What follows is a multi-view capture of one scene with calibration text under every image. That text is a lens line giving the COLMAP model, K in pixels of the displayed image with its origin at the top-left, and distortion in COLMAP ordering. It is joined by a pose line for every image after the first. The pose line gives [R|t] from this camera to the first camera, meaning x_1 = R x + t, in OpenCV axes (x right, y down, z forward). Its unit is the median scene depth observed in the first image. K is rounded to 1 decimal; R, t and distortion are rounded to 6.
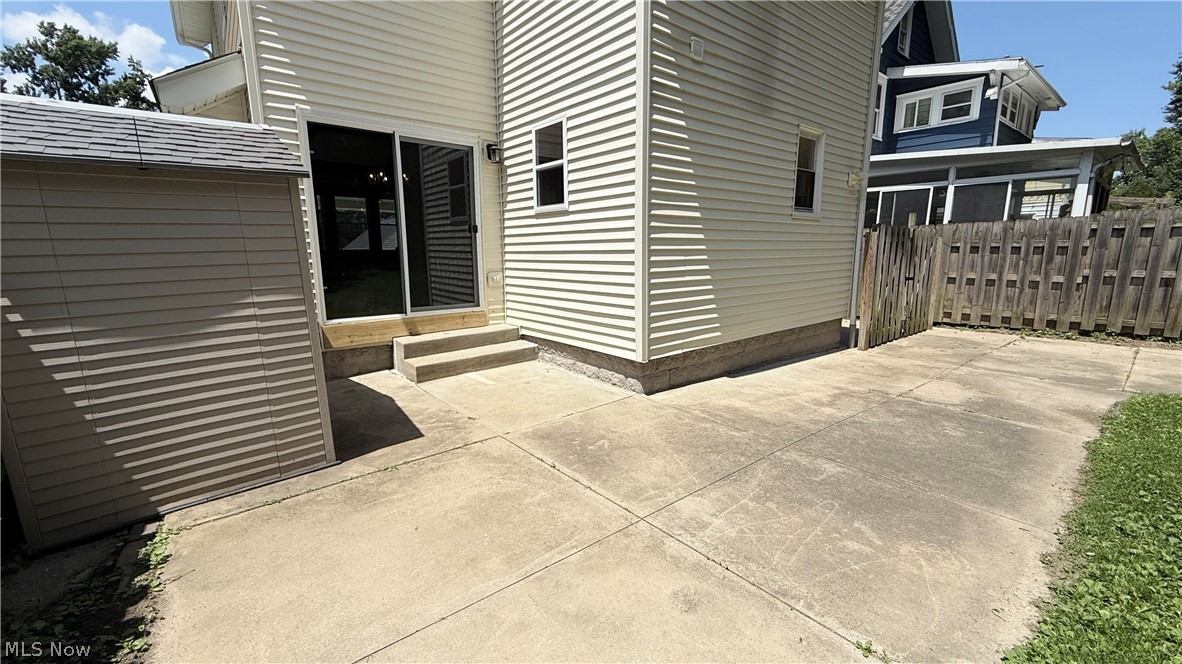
lens RADIAL K [[472.5, 0, 589.0], [0, 472.5, 332.8], [0, 0, 1]] dist [0.001086, 0.000373]
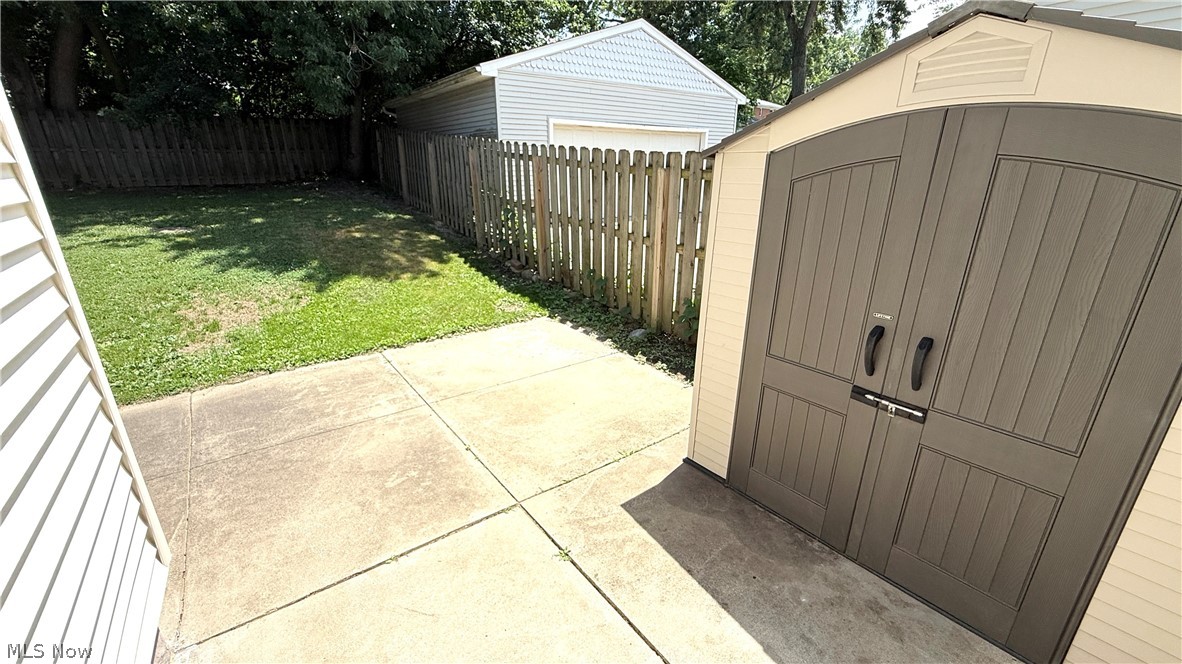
lens RADIAL K [[472.5, 0, 588.9], [0, 472.5, 328.7], [0, 0, 1]] dist [0.001086, 0.000373]
pose [[-0.998094, -0.015610, 0.059705, -0.316420], [0.015501, 0.873045, 0.487394, -0.352652], [-0.059733, 0.487390, -0.871139, 1.408552]]
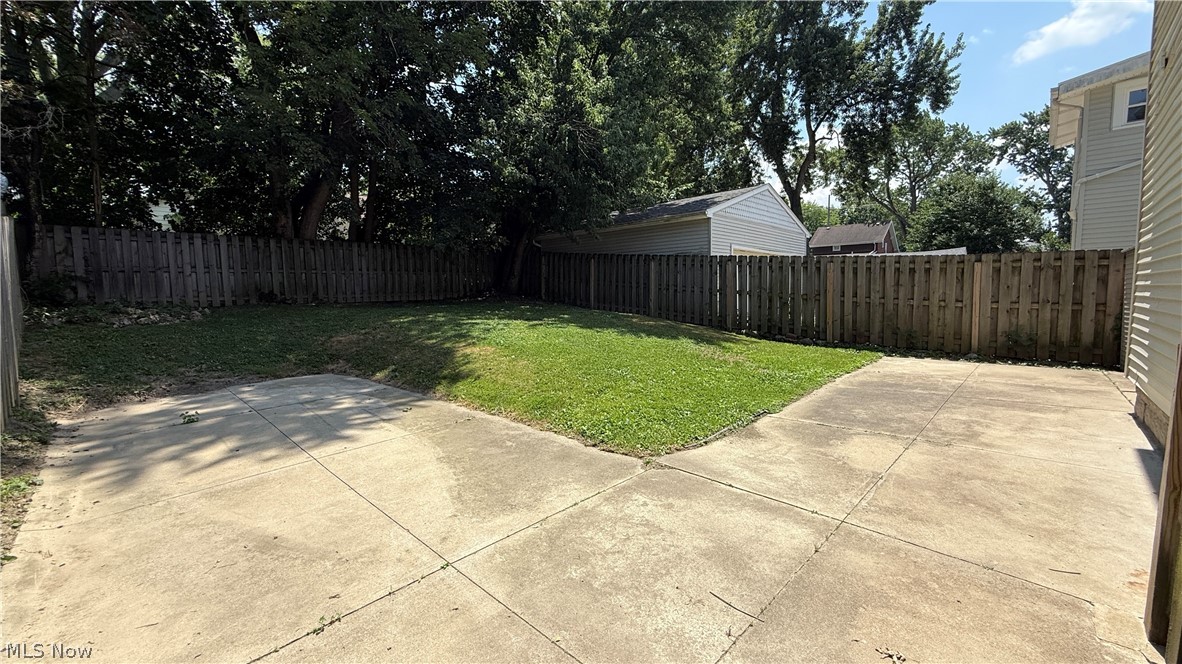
lens RADIAL K [[472.5, 0, 589.1], [0, 472.5, 332.7], [0, 0, 1]] dist [0.001086, 0.000373]
pose [[-0.991308, 0.034709, -0.126898, 1.733800], [0.001683, 0.967837, 0.251573, -0.367890], [0.131549, 0.249173, -0.959483, 2.179759]]
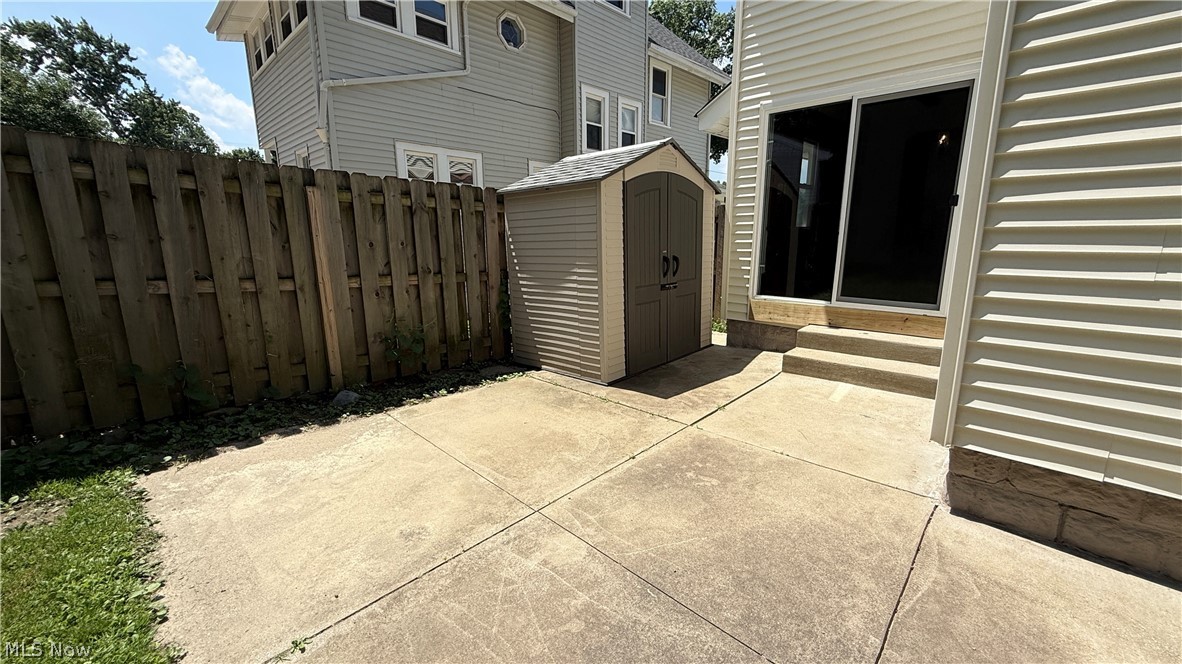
lens RADIAL K [[472.5, 0, 585.0], [0, 472.5, 332.1], [0, 0, 1]] dist [0.001086, 0.000373]
pose [[0.102703, 0.206114, -0.973123, 0.642435], [-0.170751, 0.967428, 0.186886, -0.102700], [0.979947, 0.146968, 0.134552, 0.594548]]
